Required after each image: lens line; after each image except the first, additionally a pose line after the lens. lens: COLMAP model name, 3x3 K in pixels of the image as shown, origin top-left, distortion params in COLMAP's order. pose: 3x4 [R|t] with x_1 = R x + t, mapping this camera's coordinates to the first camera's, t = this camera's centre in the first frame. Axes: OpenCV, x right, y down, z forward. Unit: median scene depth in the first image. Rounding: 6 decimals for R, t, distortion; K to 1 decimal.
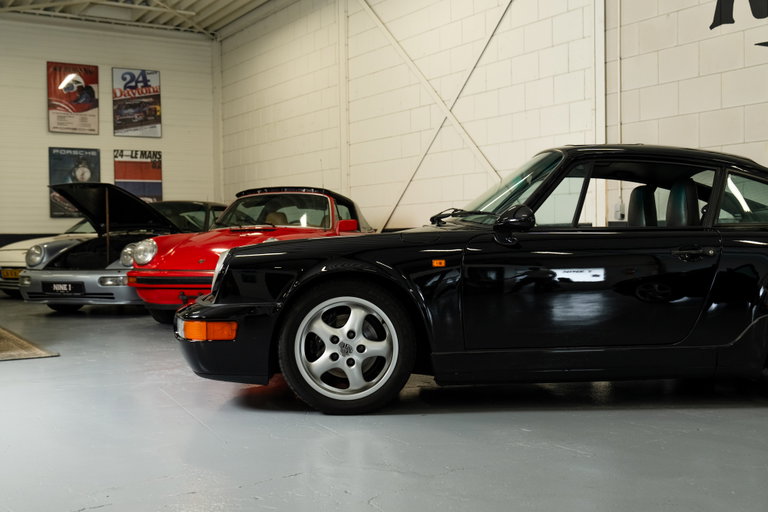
lens RADIAL K [[886.4, 0, 383.0], [0, 886.4, 252.8], [0, 0, 1]] dist [0.012519, 0.000000]
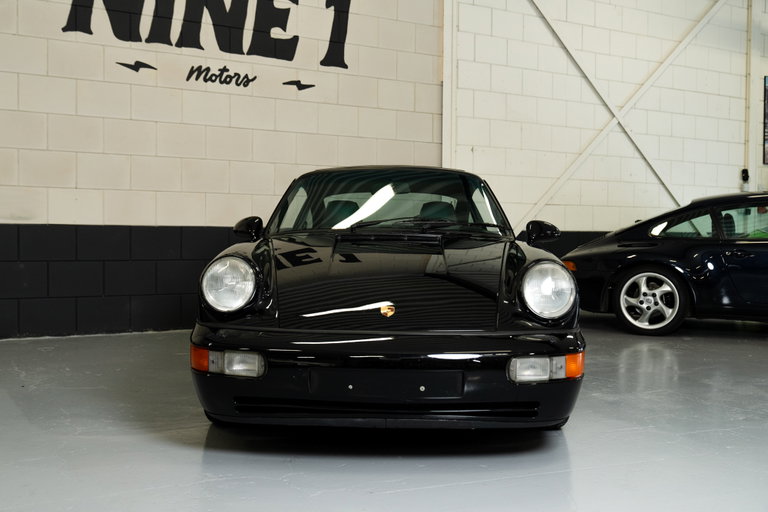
lens RADIAL K [[838.7, 0, 381.1], [0, 838.7, 249.0], [0, 0, 1]] dist [0.014903, 0.000000]
pose [[0.019171, -0.009955, 0.999767, -0.431611], [0.006632, 0.999930, 0.009830, -0.014502], [-0.999794, 0.006442, 0.019236, 0.493126]]
